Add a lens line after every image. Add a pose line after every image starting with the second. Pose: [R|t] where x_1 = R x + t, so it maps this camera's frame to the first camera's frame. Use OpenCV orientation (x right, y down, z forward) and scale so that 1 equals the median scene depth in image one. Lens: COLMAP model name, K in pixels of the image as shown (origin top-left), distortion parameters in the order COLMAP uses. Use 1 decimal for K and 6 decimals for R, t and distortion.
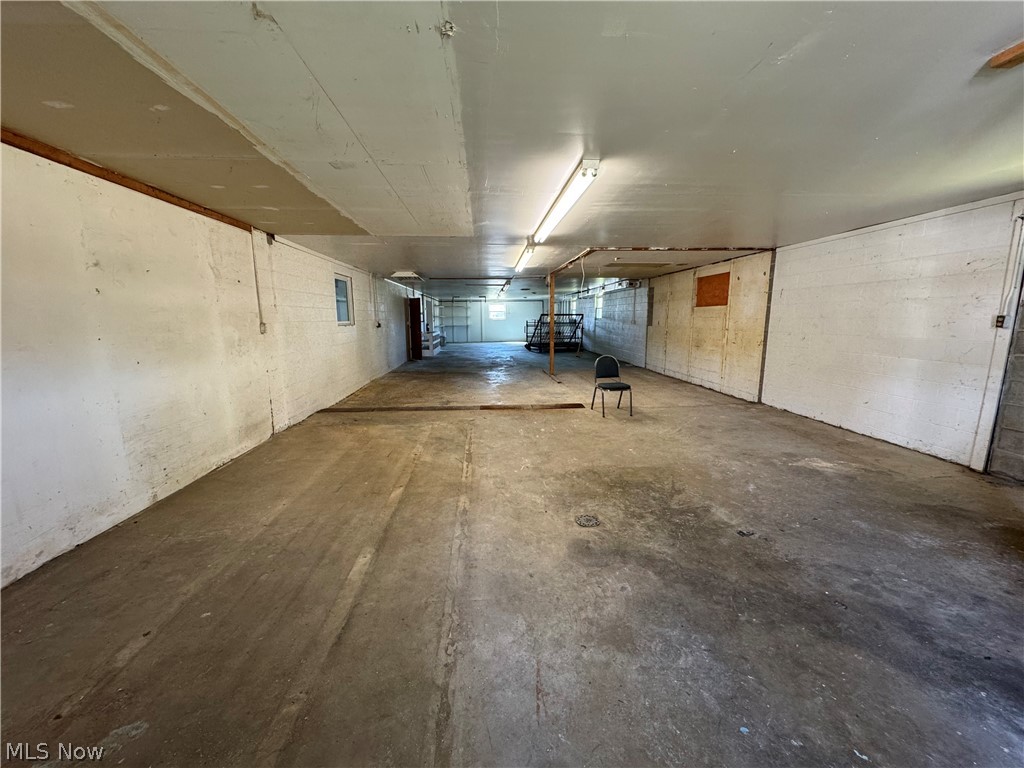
lens RADIAL K [[407.7, 0, 511.9], [0, 407.7, 385.3], [0, 0, 1]] dist [-0.002015, 0.000492]
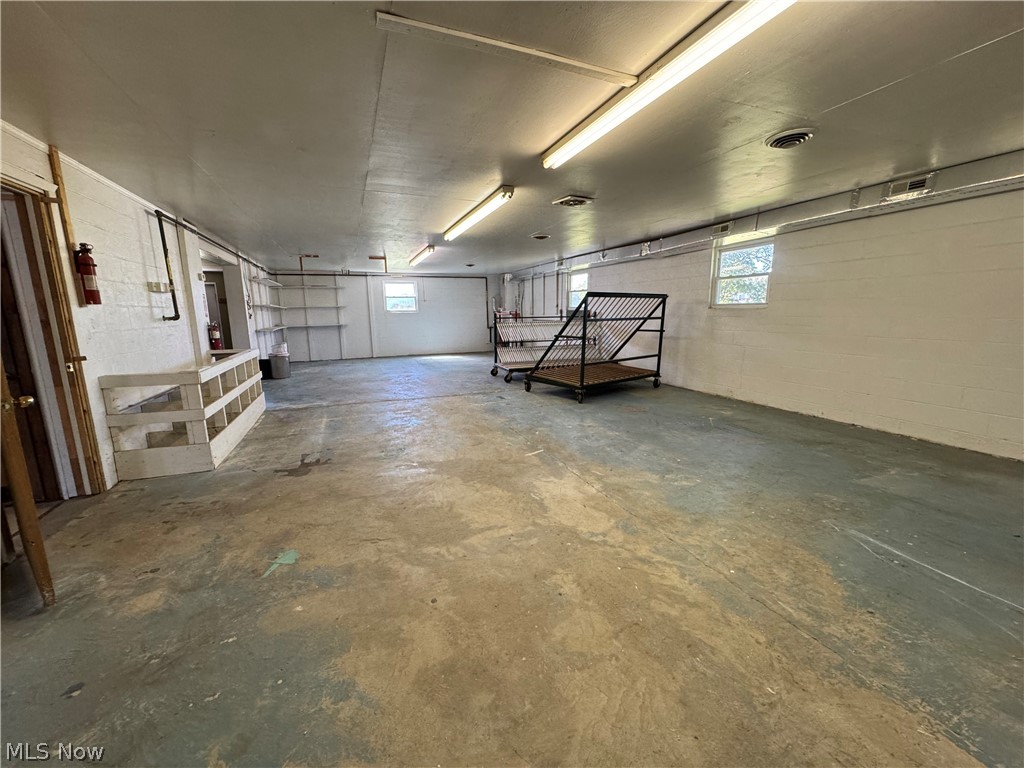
lens RADIAL K [[407.7, 0, 511.9], [0, 407.7, 385.3], [0, 0, 1]] dist [-0.002015, 0.000492]
pose [[0.952526, -0.060973, 0.298290, -0.144724], [0.057406, 0.998136, 0.020711, -0.168452], [-0.298997, -0.002604, 0.954251, 1.088750]]
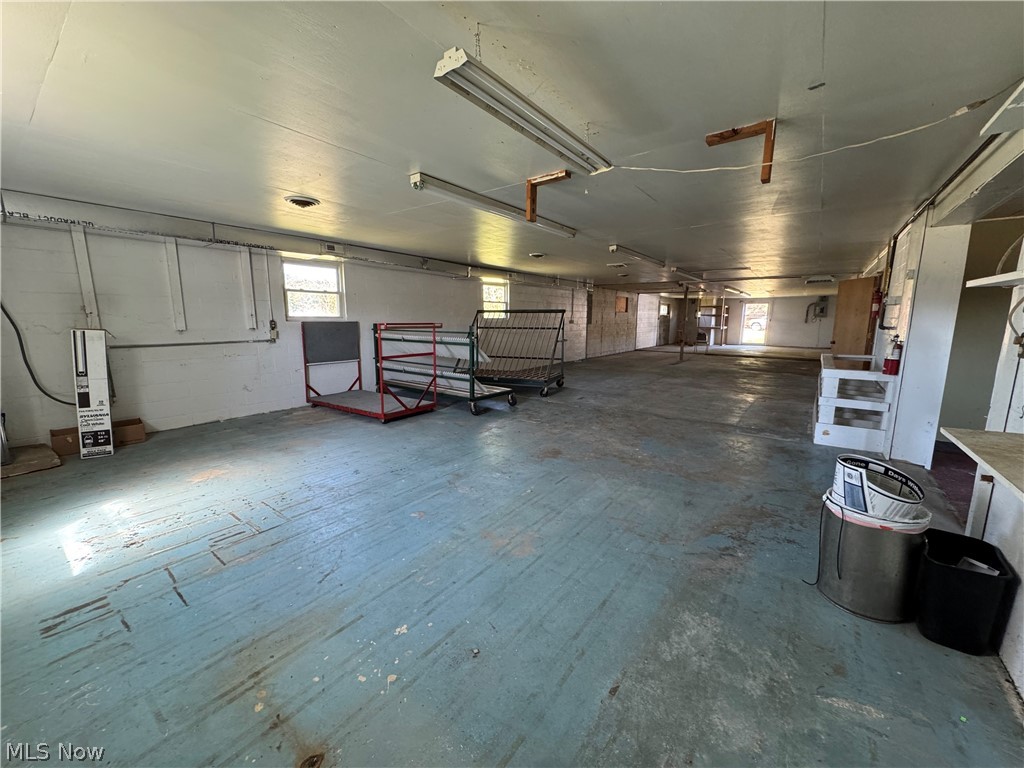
lens RADIAL K [[407.4, 0, 512.5], [0, 407.4, 385.1], [0, 0, 1]] dist [-0.000830, 0.000278]
pose [[-0.760423, -0.104030, 0.641041, -0.340786], [0.105962, 0.953984, 0.280510, -0.375585], [-0.640725, 0.281233, -0.714409, 2.292748]]
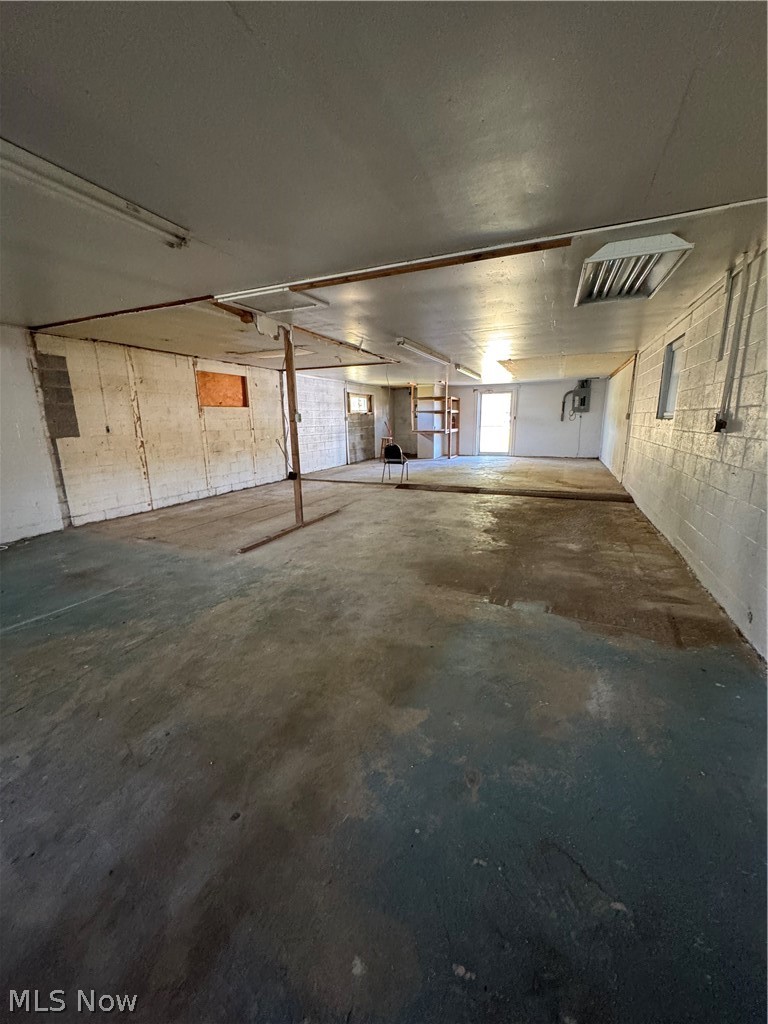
lens RADIAL K [[406.9, 0, 384.0], [0, 406.9, 512.0], [0, 0, 1]] dist [-0.001545, 0.000152]
pose [[-0.886952, -0.085068, 0.453961, -0.238992], [0.094475, 0.928693, 0.358613, -0.216664], [-0.452097, 0.360960, -0.815669, 1.356947]]
